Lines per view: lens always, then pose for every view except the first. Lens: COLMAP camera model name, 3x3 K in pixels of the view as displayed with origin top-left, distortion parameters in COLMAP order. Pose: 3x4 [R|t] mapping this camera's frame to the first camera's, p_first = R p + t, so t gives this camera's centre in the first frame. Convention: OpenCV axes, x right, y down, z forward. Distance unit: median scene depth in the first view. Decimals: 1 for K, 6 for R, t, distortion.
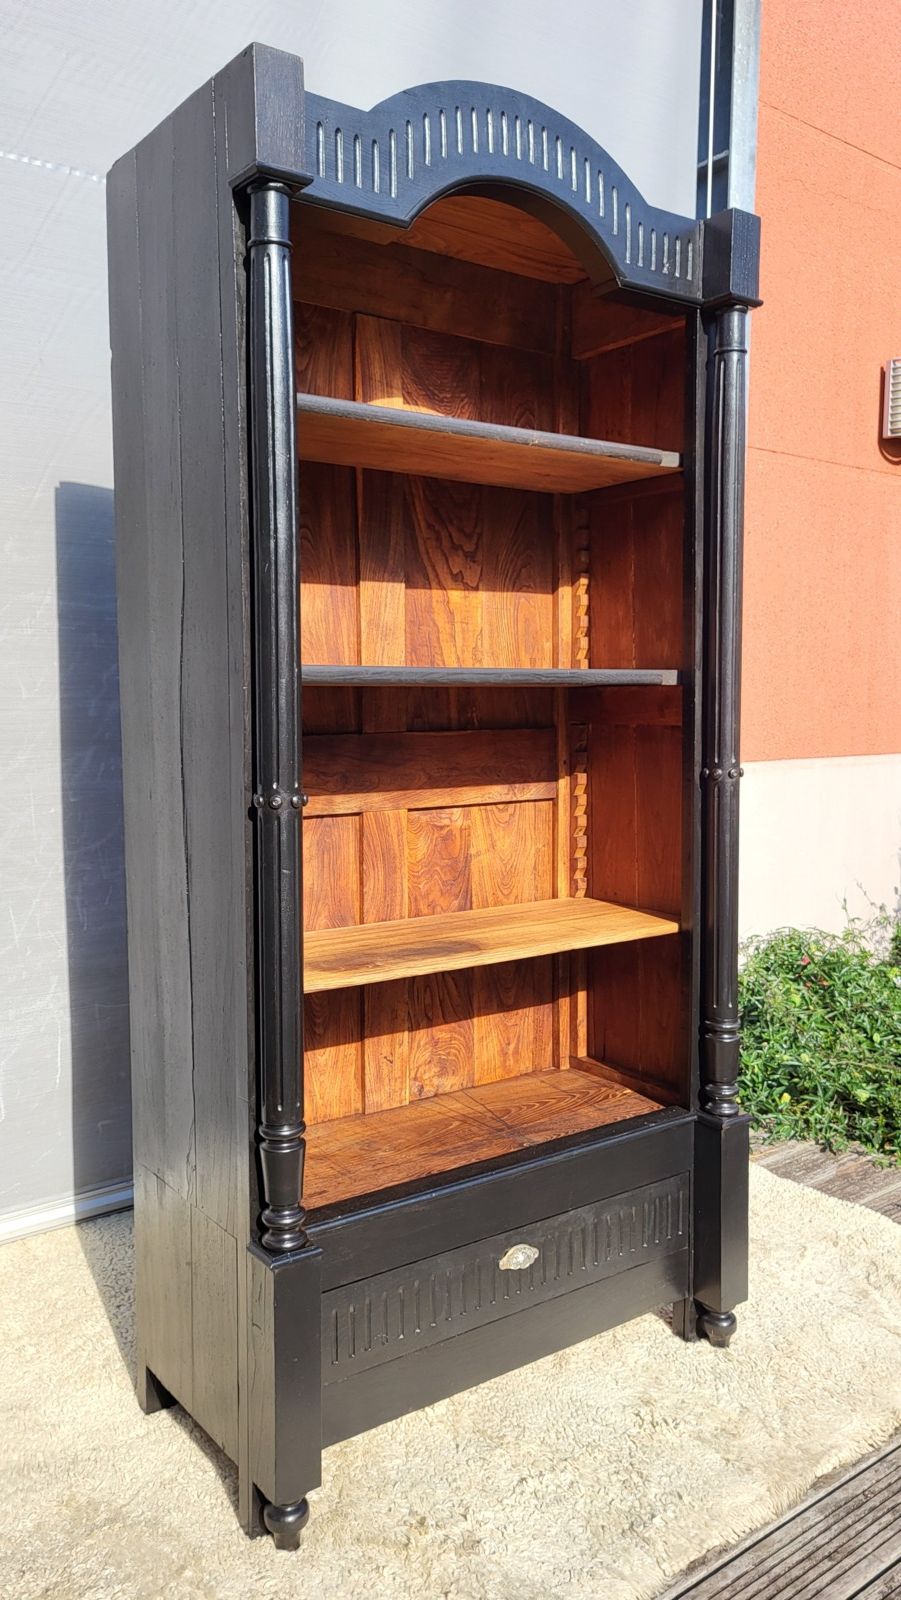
lens RADIAL K [[1208.7, 0, 457.5], [0, 1208.7, 801.6], [0, 0, 1]] dist [0.045024, -0.010112]
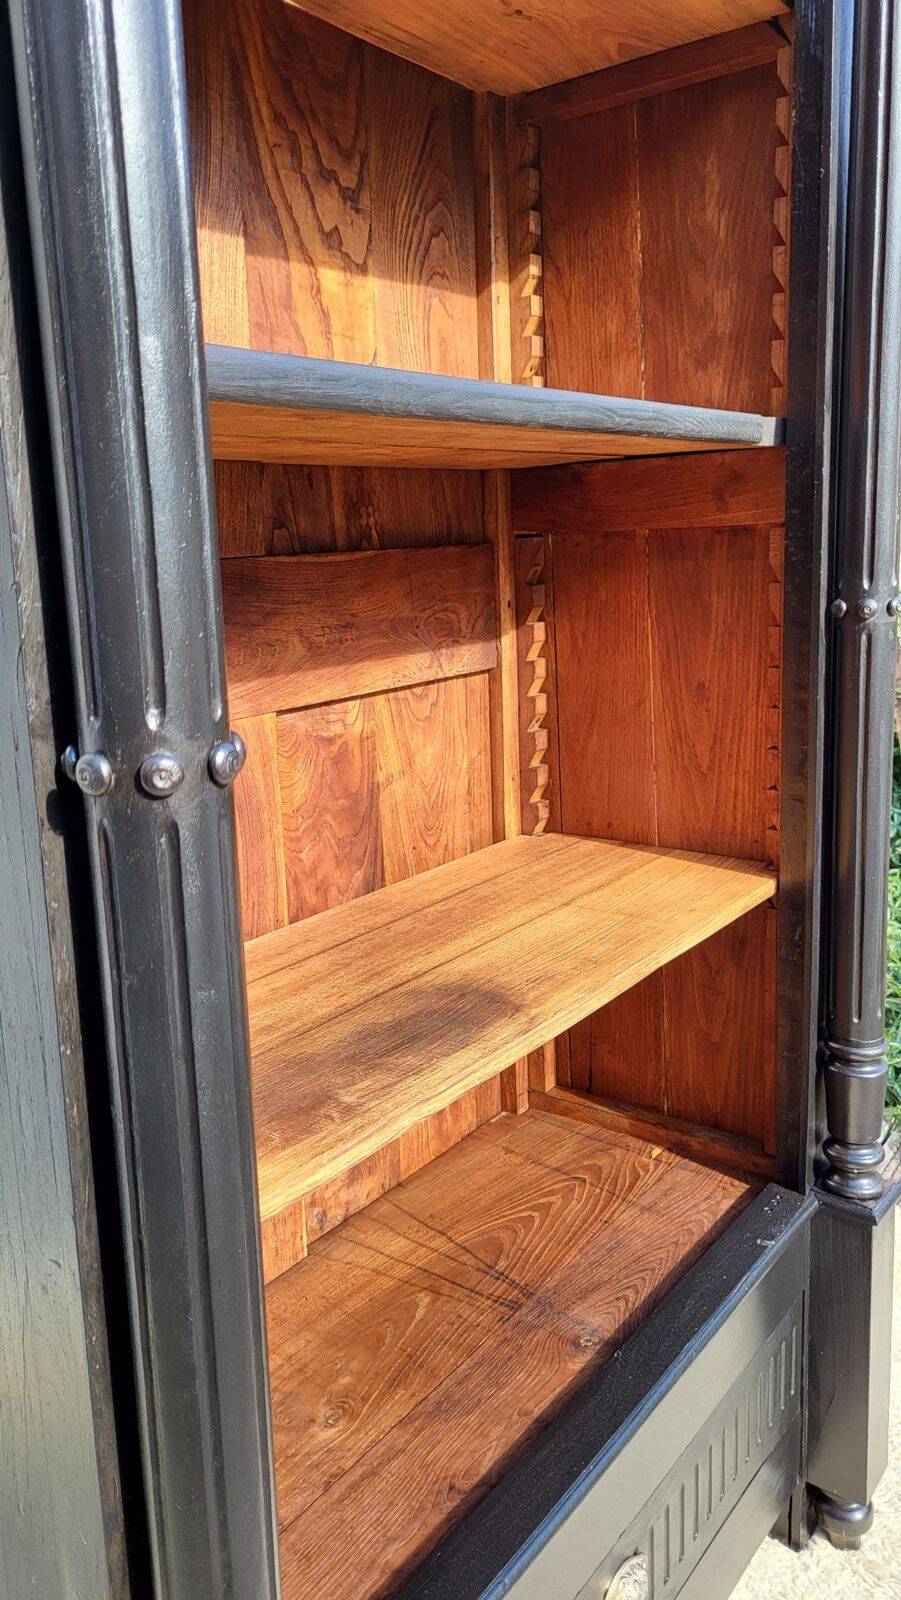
lens RADIAL K [[1215.2, 0, 437.9], [0, 1215.2, 776.4], [0, 0, 1]] dist [0.036395, -0.005768]
pose [[0.958276, -0.086480, 0.272450, -0.117766], [0.057660, 0.992025, 0.112080, -0.020001], [-0.279970, -0.091694, 0.955620, 0.496736]]
